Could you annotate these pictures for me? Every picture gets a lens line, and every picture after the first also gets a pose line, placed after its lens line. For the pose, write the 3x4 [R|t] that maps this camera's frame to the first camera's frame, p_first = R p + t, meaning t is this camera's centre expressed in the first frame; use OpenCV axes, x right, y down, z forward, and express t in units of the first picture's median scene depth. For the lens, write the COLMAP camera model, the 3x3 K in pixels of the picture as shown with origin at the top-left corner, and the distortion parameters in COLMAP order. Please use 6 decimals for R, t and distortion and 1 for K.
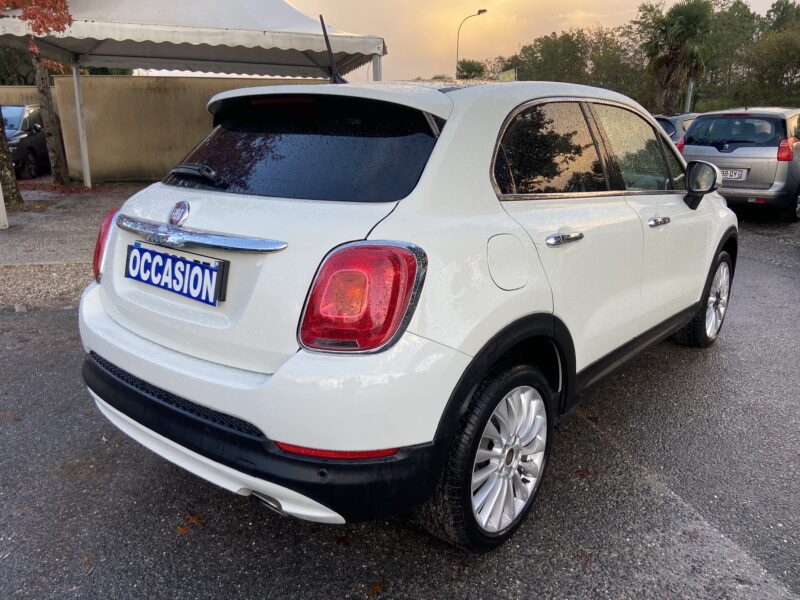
lens RADIAL K [[609.2, 0, 412.0], [0, 609.2, 309.8], [0, 0, 1]] dist [0.105600, -0.114742]
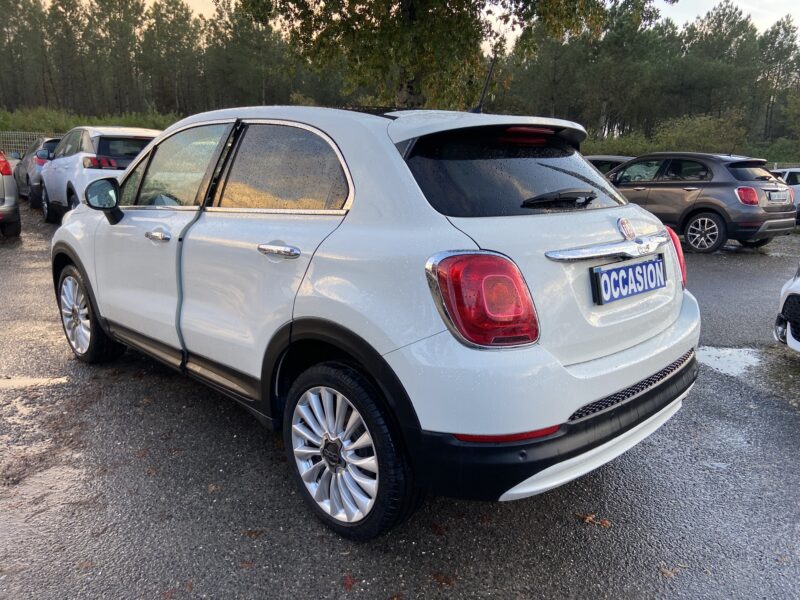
lens RADIAL K [[609.2, 0, 412.0], [0, 609.2, 309.8], [0, 0, 1]] dist [0.105600, -0.114742]
pose [[0.075008, -0.242405, 0.967271, -0.708006], [0.259209, 0.941399, 0.215820, -0.165568], [-0.962904, 0.234537, 0.133446, 0.574731]]
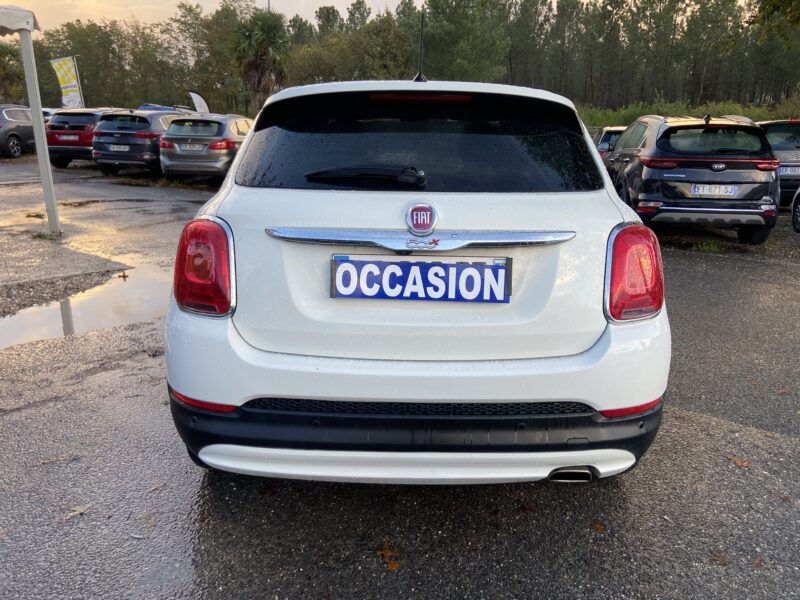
lens RADIAL K [[609.2, 0, 412.0], [0, 609.2, 309.8], [0, 0, 1]] dist [0.105600, -0.114742]
pose [[0.768368, -0.163542, 0.618761, -0.446187], [0.163022, 0.984923, 0.057882, -0.032942], [-0.618898, 0.056397, 0.783444, 0.132484]]
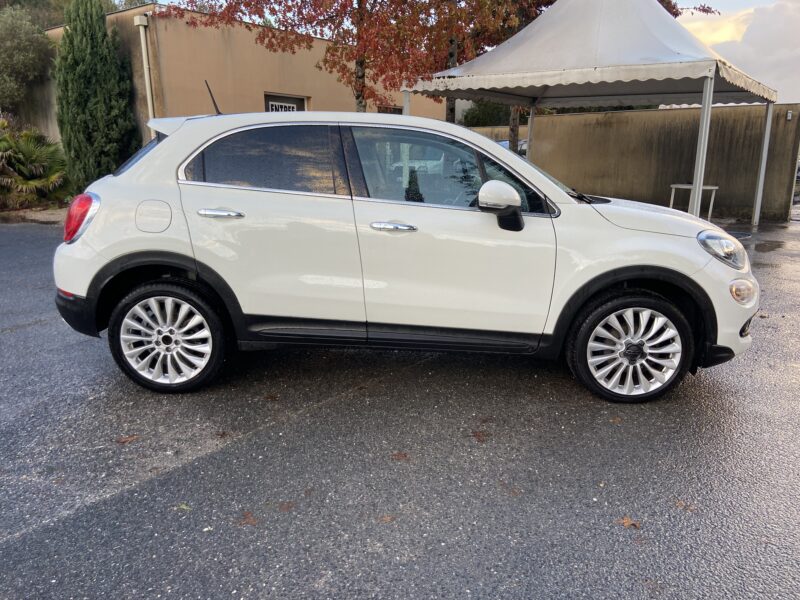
lens RADIAL K [[609.2, 0, 412.0], [0, 609.2, 309.8], [0, 0, 1]] dist [0.105600, -0.114742]
pose [[0.620577, 0.197482, -0.758871, 0.862083], [-0.235831, 0.969967, 0.059562, -0.043845], [0.747842, 0.142003, 0.648511, 0.201348]]
